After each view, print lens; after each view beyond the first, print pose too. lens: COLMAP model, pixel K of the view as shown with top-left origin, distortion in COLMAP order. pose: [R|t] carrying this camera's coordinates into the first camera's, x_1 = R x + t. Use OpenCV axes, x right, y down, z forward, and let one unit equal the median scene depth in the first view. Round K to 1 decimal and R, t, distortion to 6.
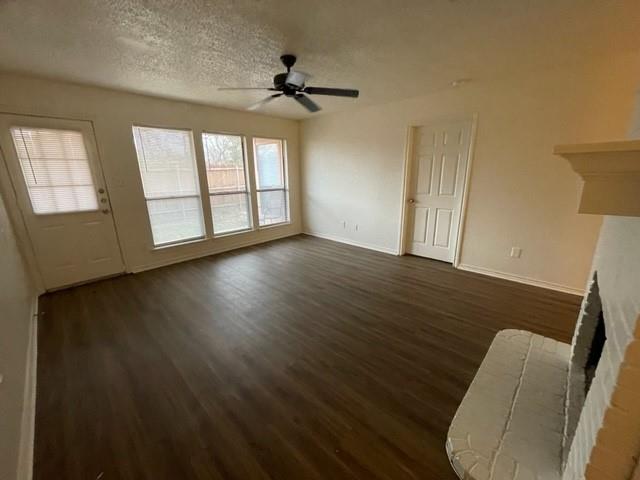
lens RADIAL K [[255.6, 0, 321.9], [0, 255.6, 239.6], [0, 0, 1]] dist [-0.010511, 0.000559]
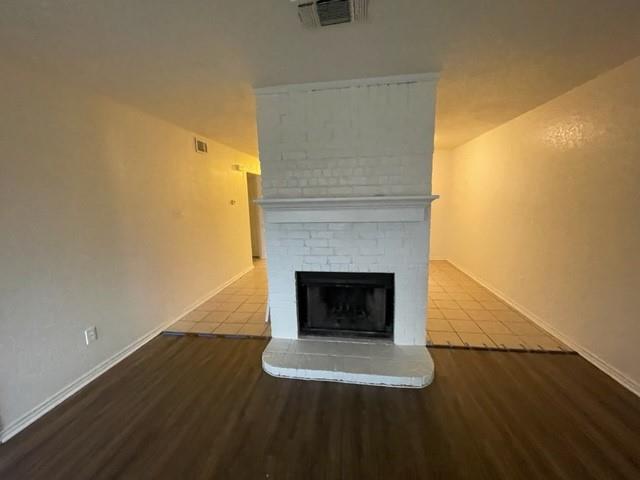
lens RADIAL K [[255.6, 0, 320.8], [0, 255.6, 242.9], [0, 0, 1]] dist [-0.010511, 0.000559]
pose [[-0.589804, -0.104106, 0.800808, -0.100384], [0.242719, 0.922950, 0.298749, -0.210831], [-0.770207, 0.370575, -0.519091, 0.728793]]
